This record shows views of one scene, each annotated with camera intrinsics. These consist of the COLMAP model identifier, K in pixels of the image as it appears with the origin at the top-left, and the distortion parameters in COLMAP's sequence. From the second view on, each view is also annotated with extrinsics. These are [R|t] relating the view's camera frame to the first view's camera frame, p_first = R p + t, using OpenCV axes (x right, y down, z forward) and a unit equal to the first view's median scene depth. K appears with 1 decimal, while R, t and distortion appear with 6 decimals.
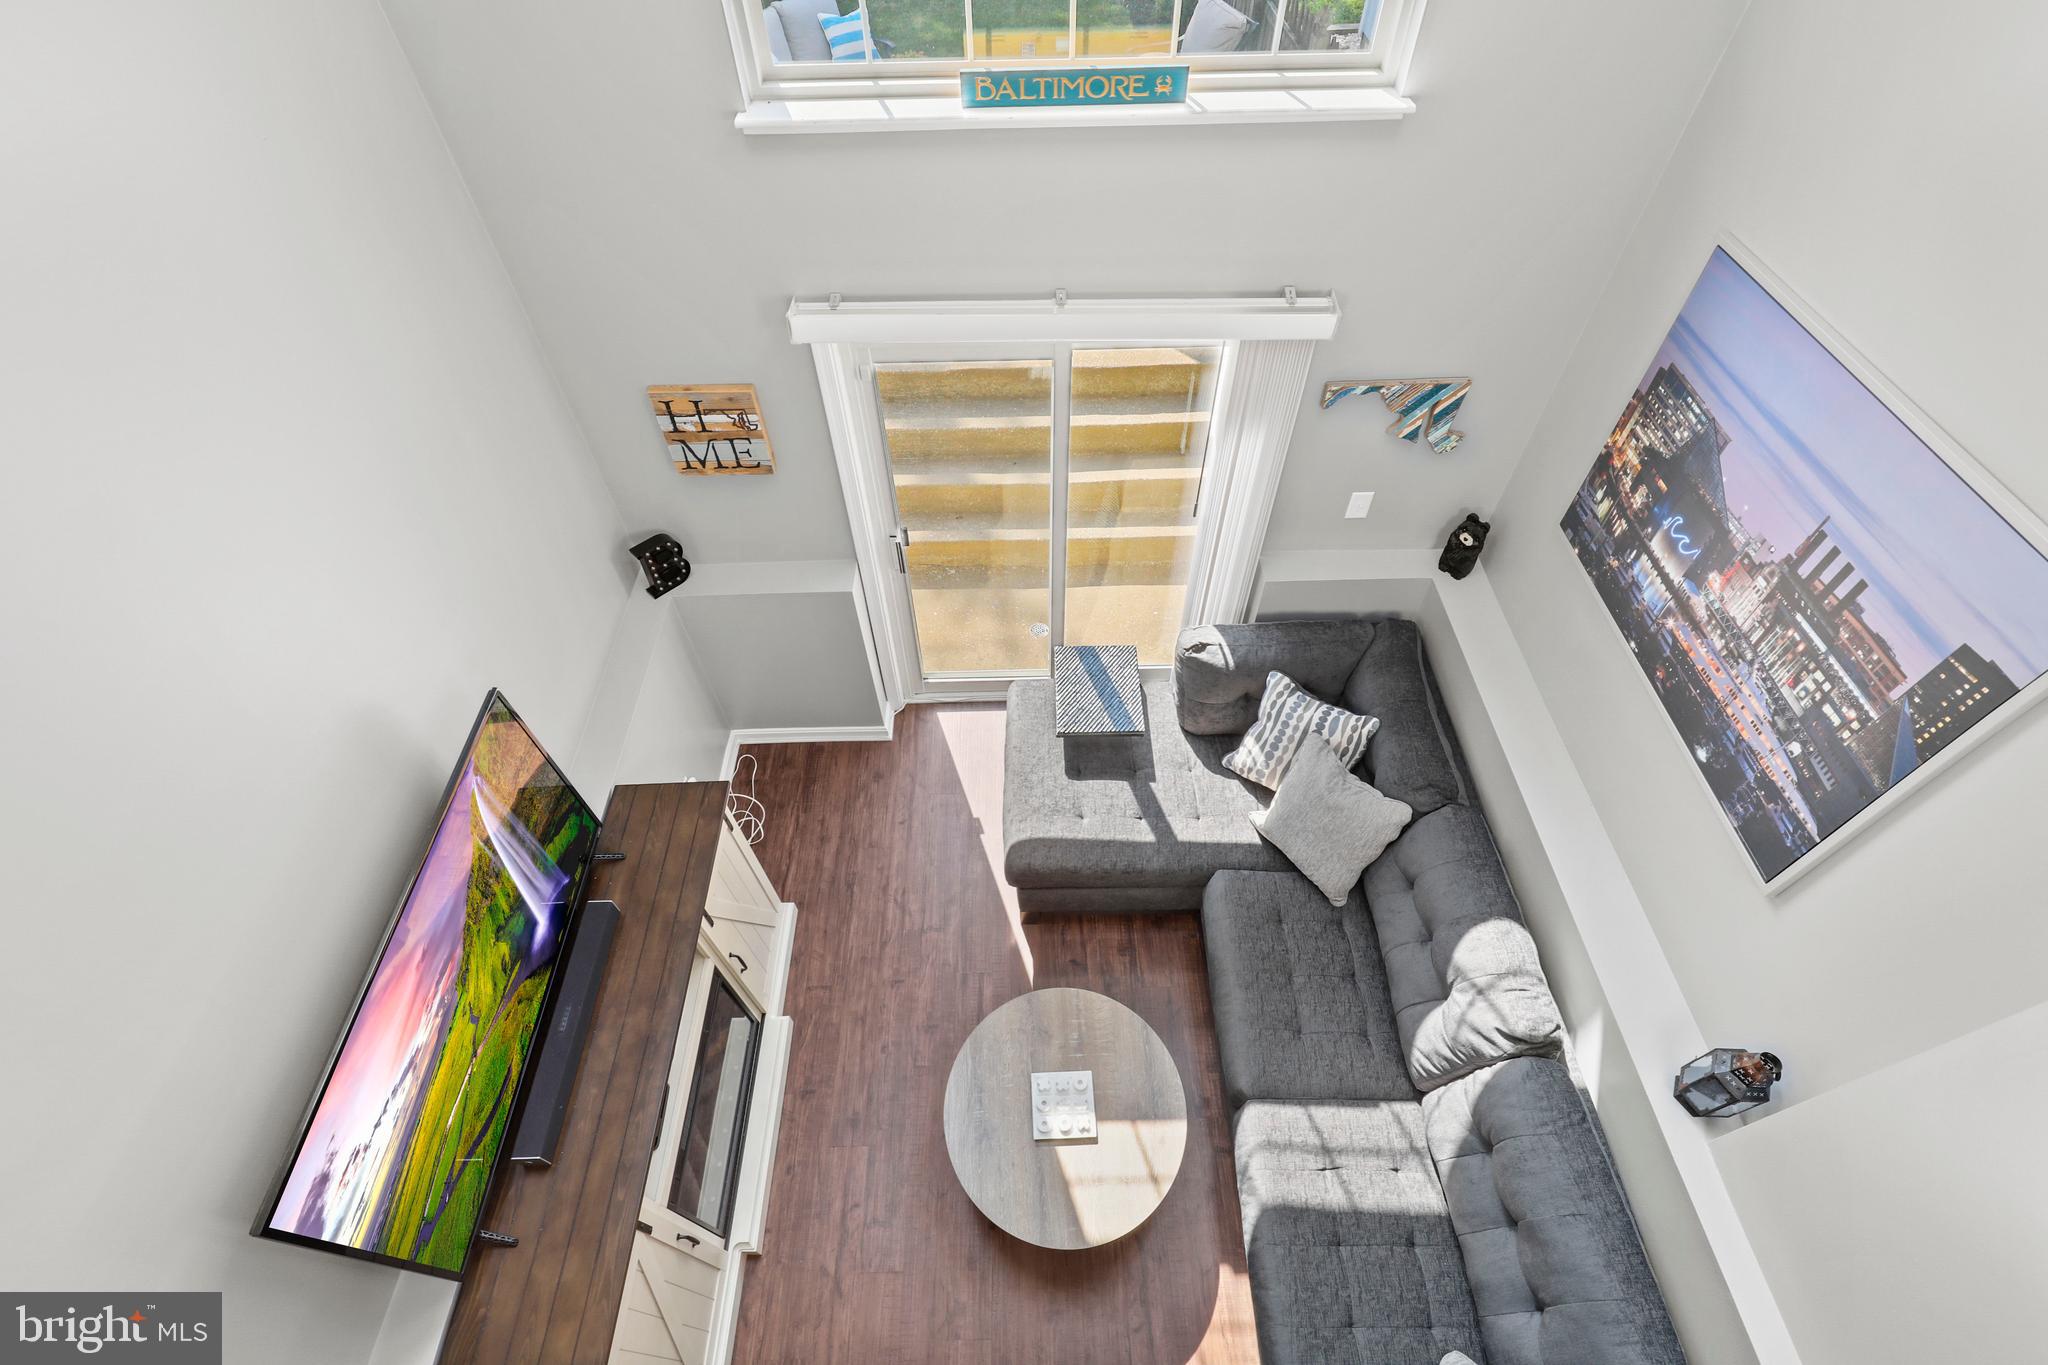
lens RADIAL K [[914.9, 0, 1028.6], [0, 914.9, 689.8], [0, 0, 1]] dist [0.005070, 0.000969]
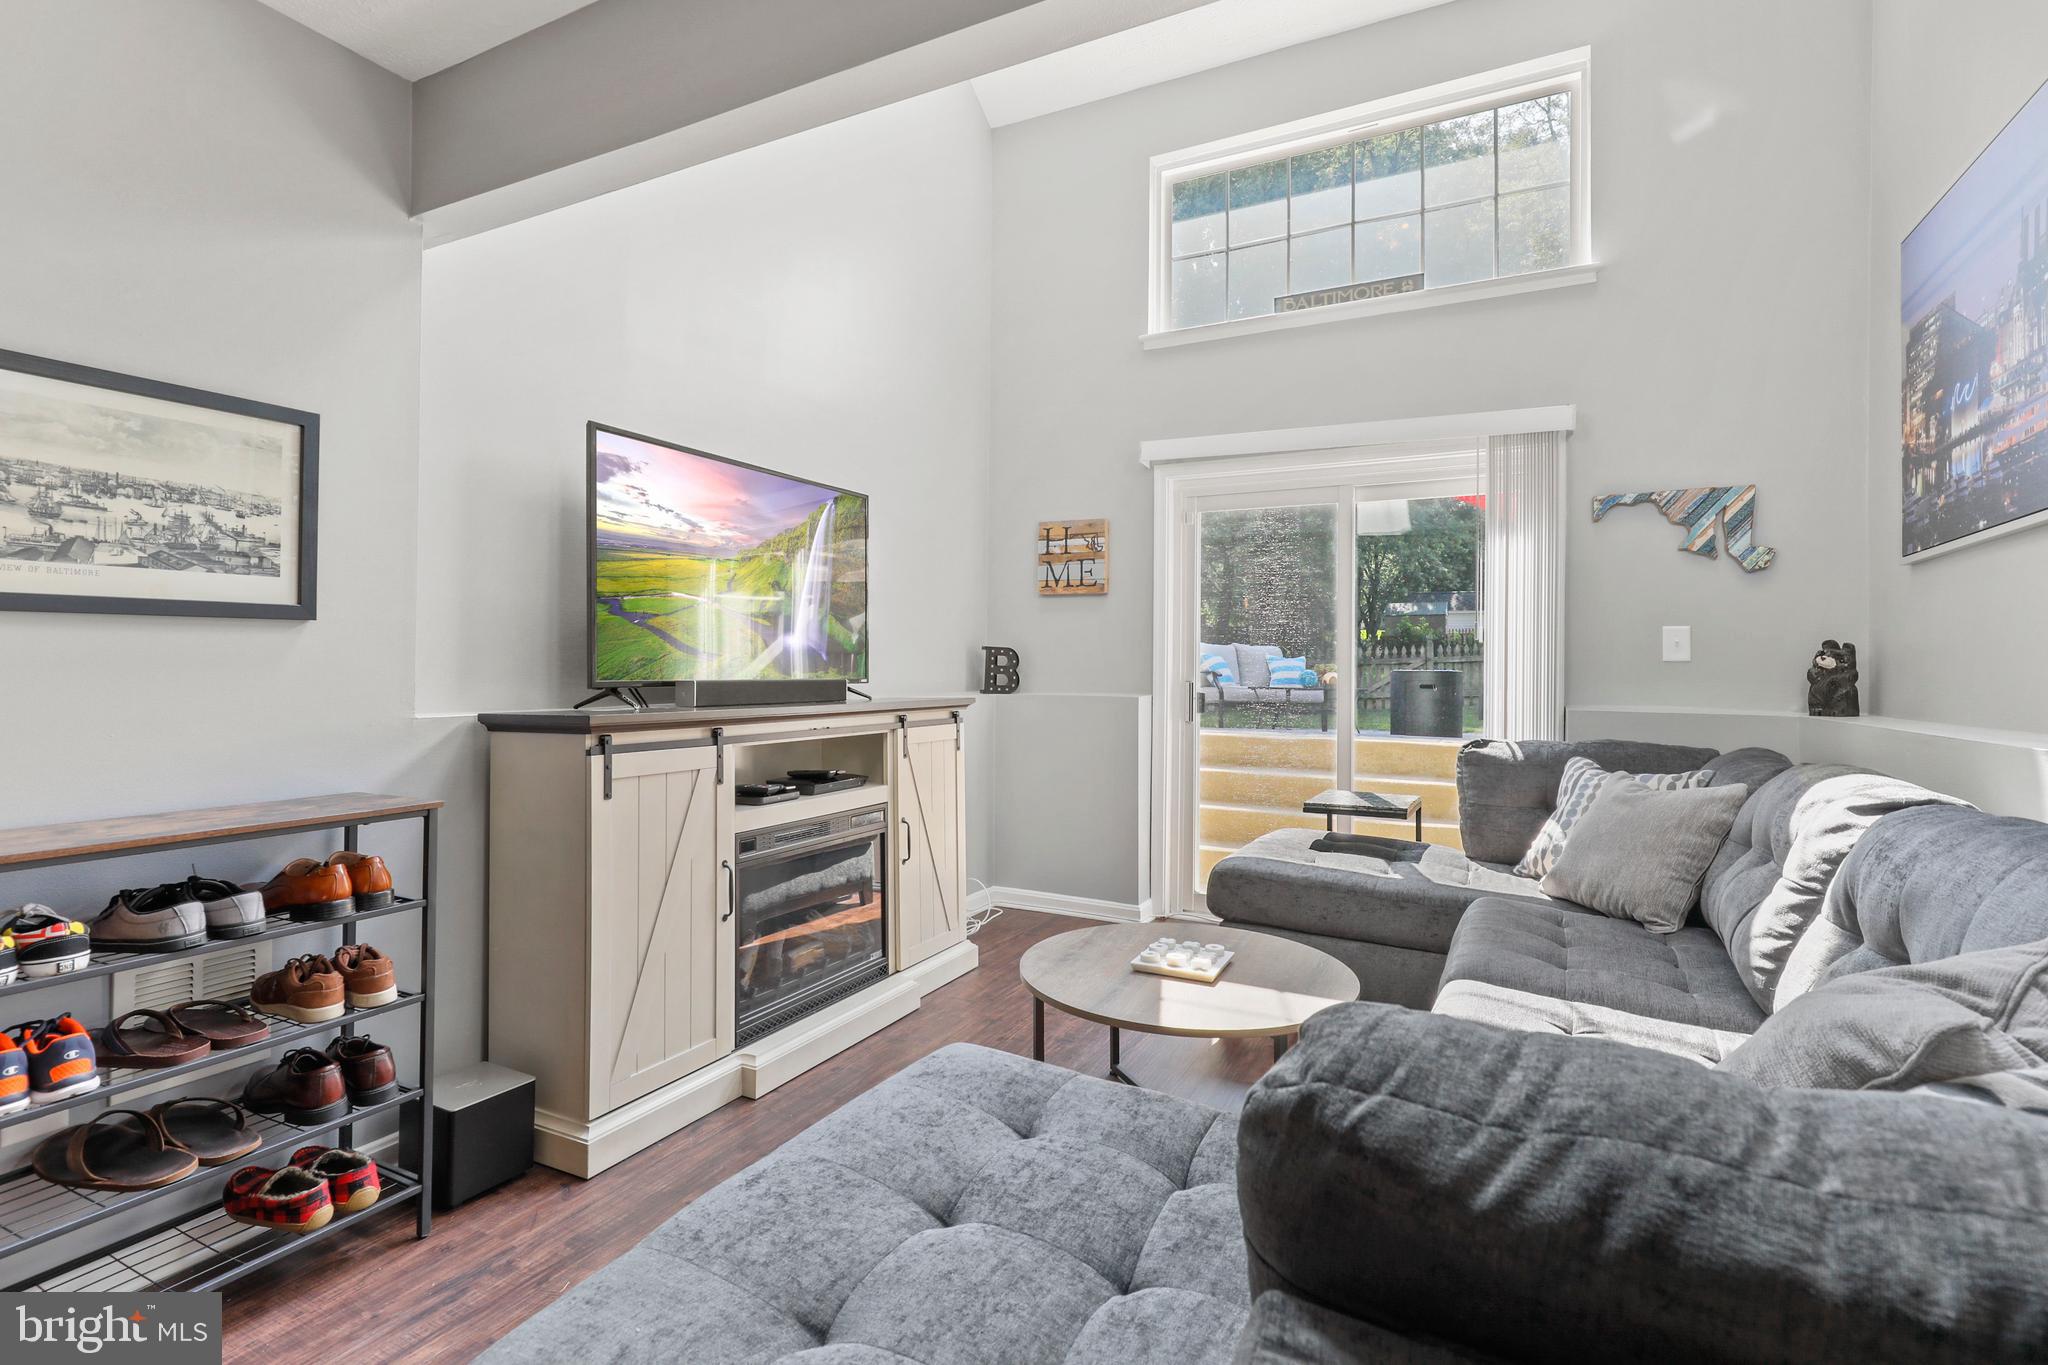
lens RADIAL K [[964.7, 0, 1017.5], [0, 964.7, 658.7], [0, 0, 1]] dist [0.001182, 0.000308]
pose [[0.880561, 0.015408, -0.473683, 0.356780], [-0.382970, 0.611913, -0.692024, 1.126029], [0.279190, 0.790775, 0.544727, 0.437573]]
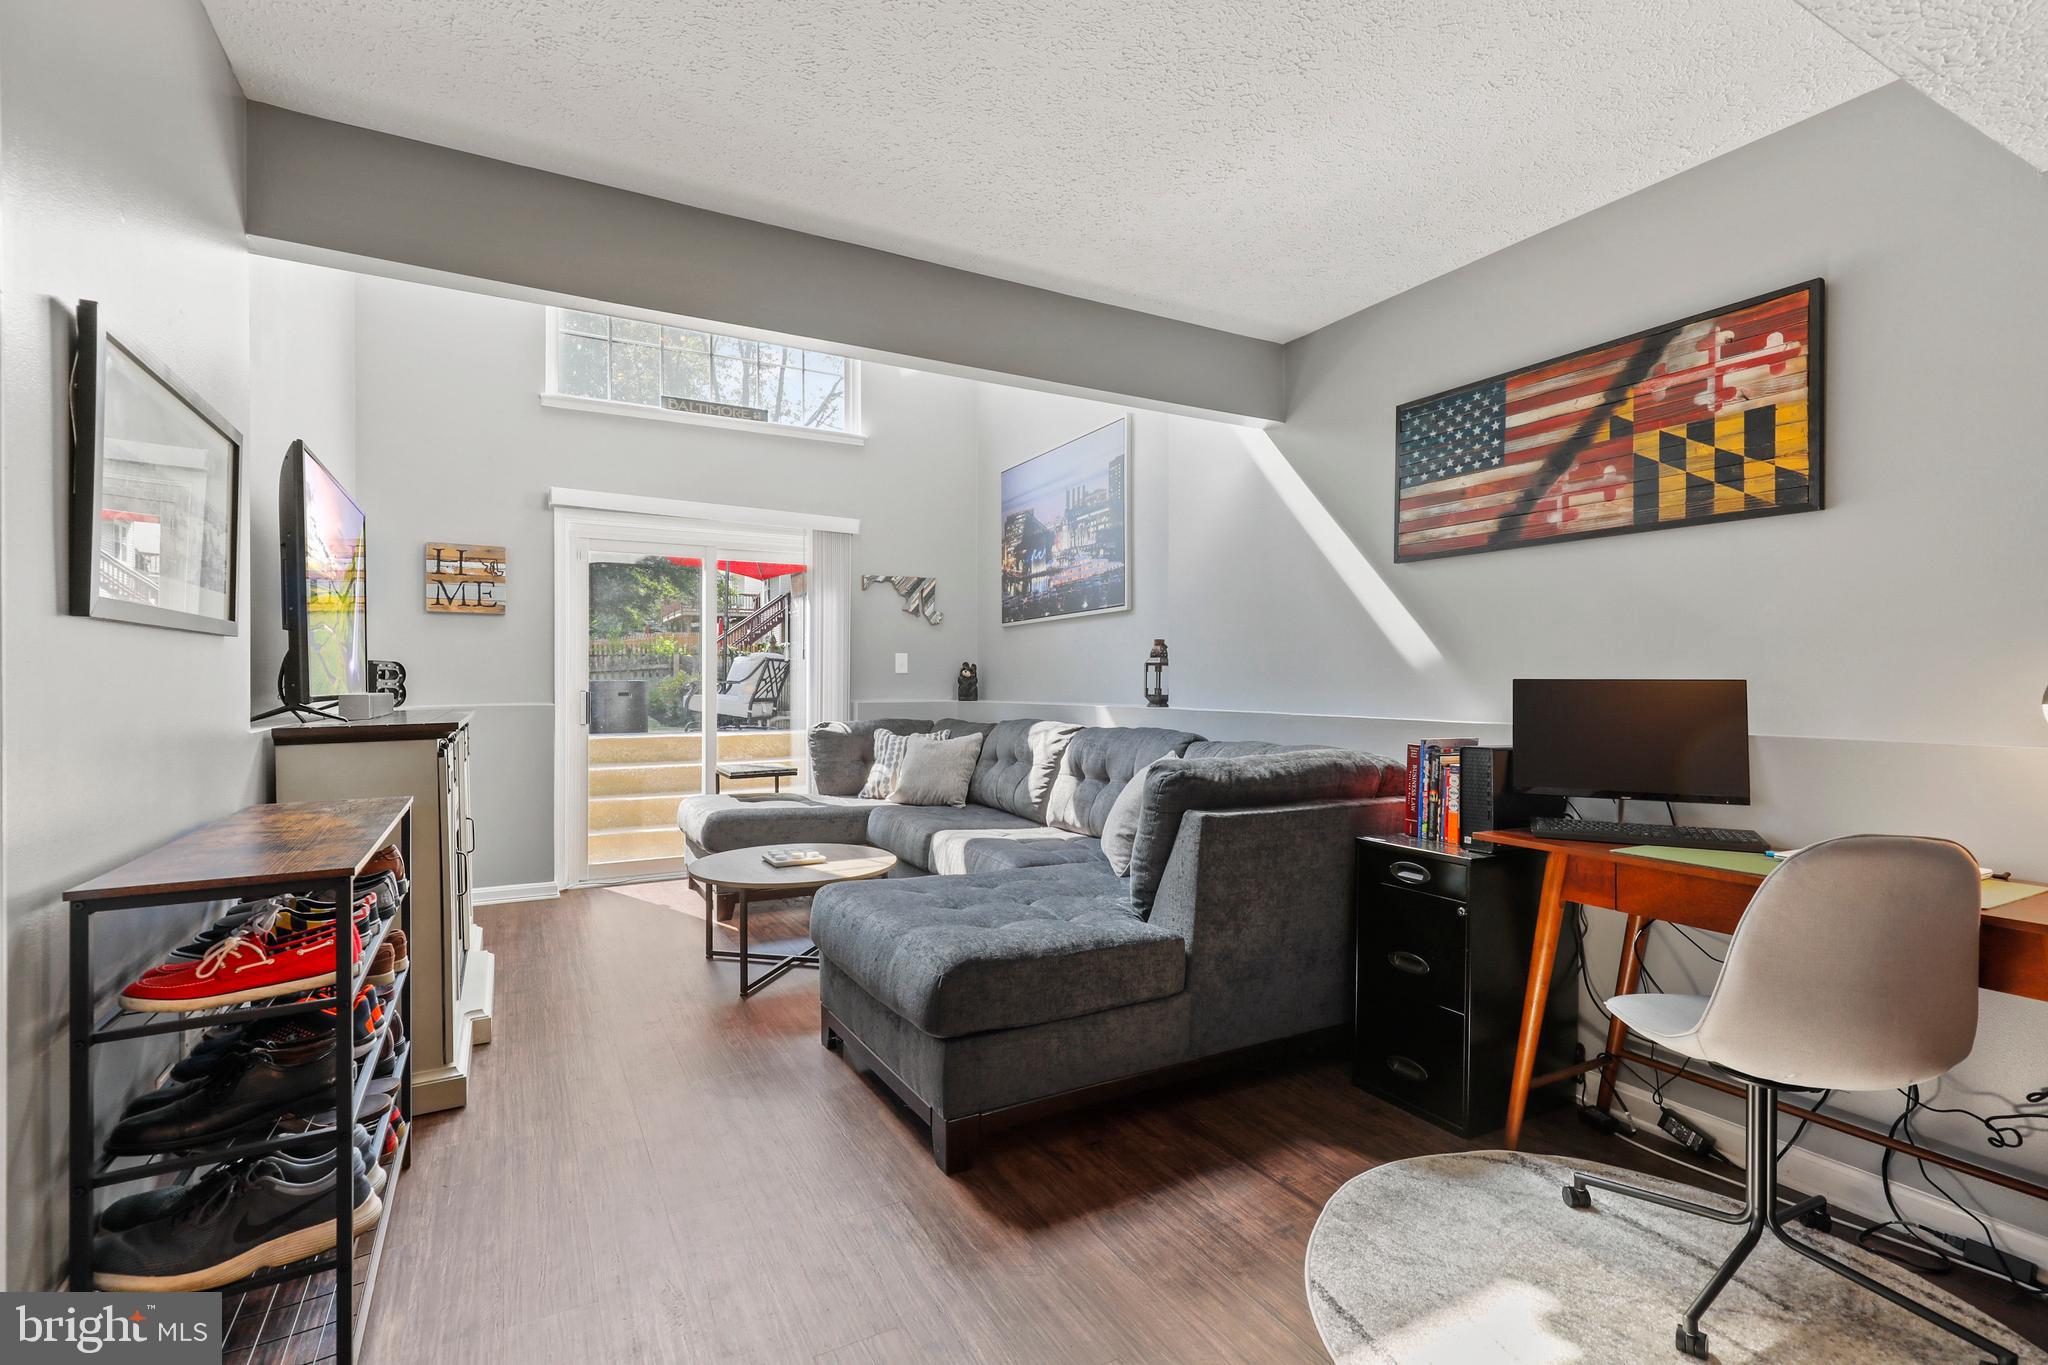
lens RADIAL K [[930.3, 0, 1024.0], [0, 930.3, 682.5], [0, 0, 1]] dist [0.007595, 0.000932]
pose [[0.881859, 0.008611, 0.471435, -0.353714], [0.364457, 0.621911, -0.693108, 1.604156], [-0.299159, 0.783041, 0.545299, 0.072344]]
